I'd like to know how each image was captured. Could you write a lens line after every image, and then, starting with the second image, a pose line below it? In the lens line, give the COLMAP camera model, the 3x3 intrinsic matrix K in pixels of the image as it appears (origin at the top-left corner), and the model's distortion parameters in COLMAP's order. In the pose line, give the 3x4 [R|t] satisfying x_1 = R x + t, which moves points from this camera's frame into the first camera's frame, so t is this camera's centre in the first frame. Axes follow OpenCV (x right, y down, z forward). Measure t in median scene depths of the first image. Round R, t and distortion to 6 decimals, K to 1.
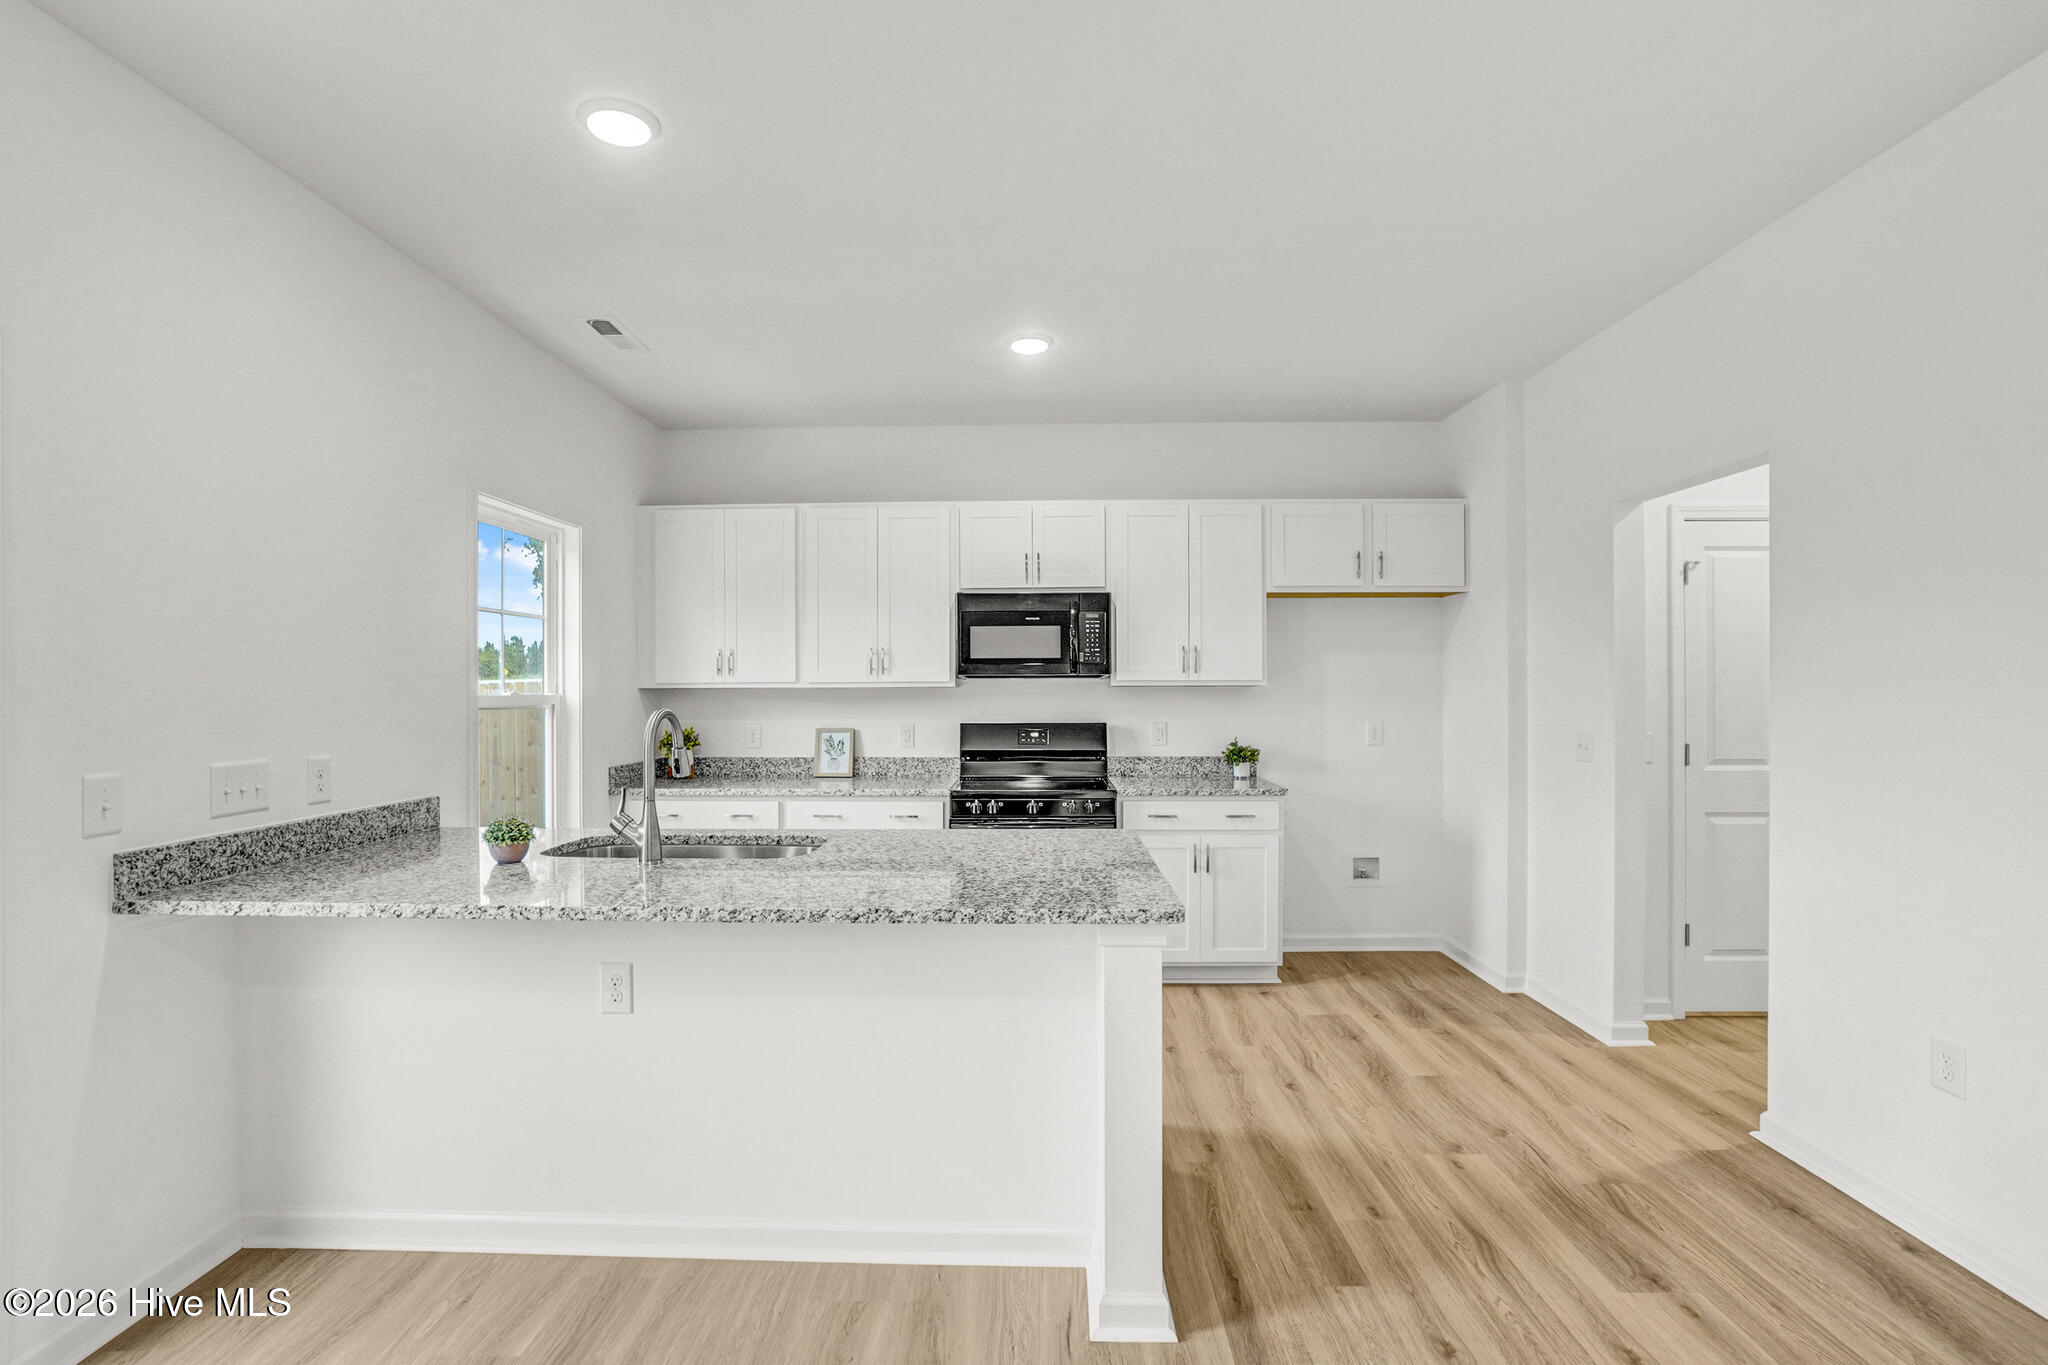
lens RADIAL K [[962.5, 0, 1012.1], [0, 962.5, 684.5], [0, 0, 1]] dist [-0.060259, 0.024872]
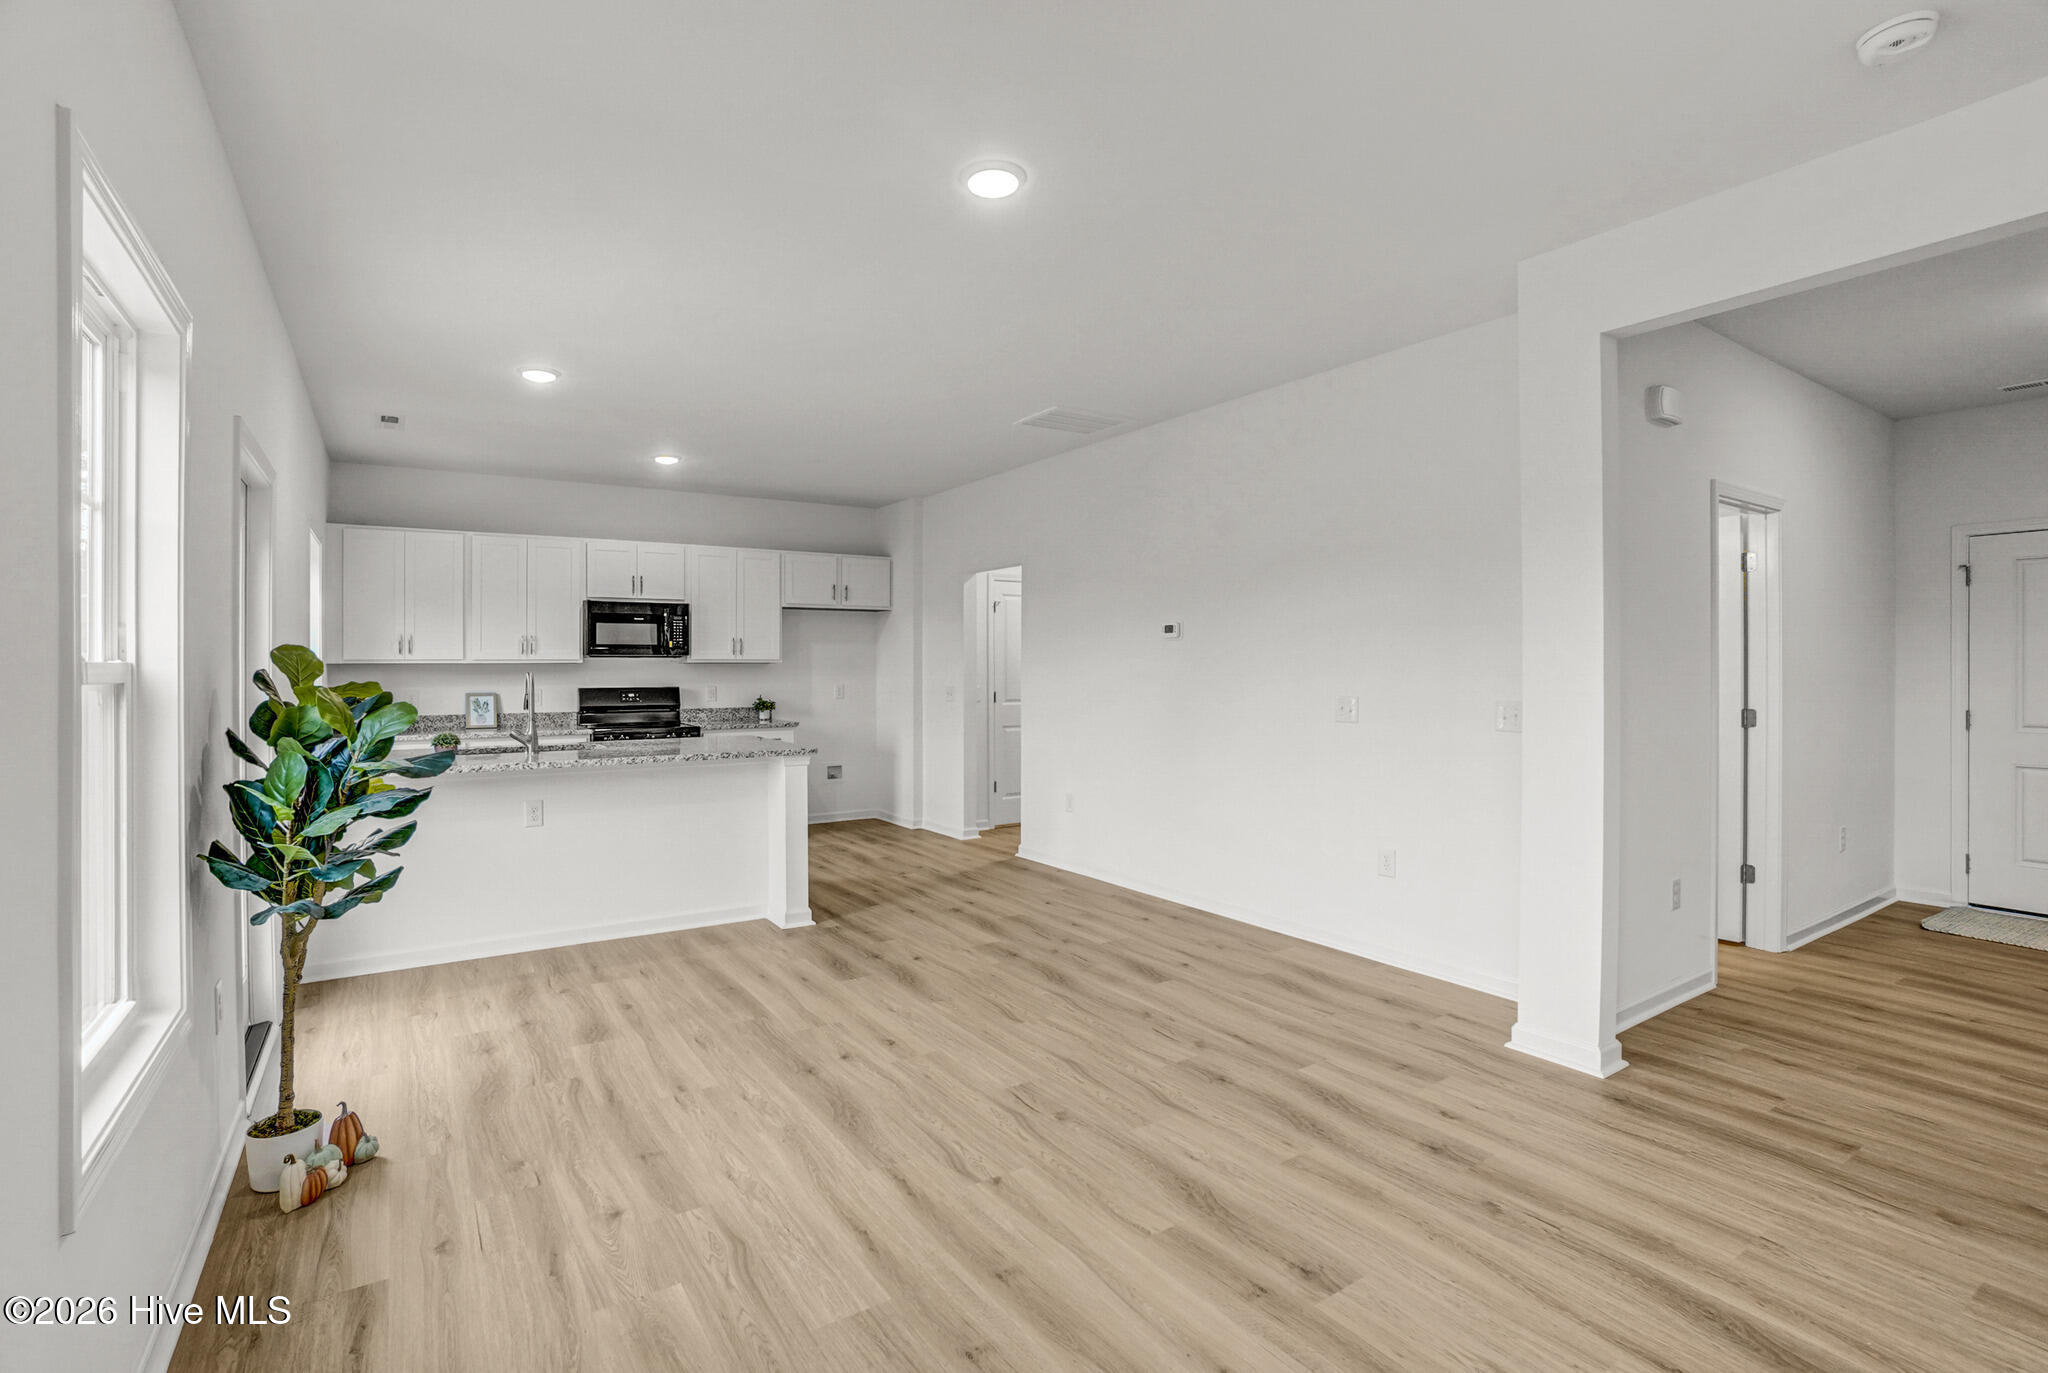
lens RADIAL K [[944.8, 0, 987.0], [0, 944.8, 667.9], [0, 0, 1]] dist [-0.057958, 0.020483]
pose [[0.829714, 0.000537, 0.558188, -0.354379], [-0.001124, 0.999999, 0.000709, 0.008365], [-0.558187, -0.001216, 0.829714, -0.558426]]
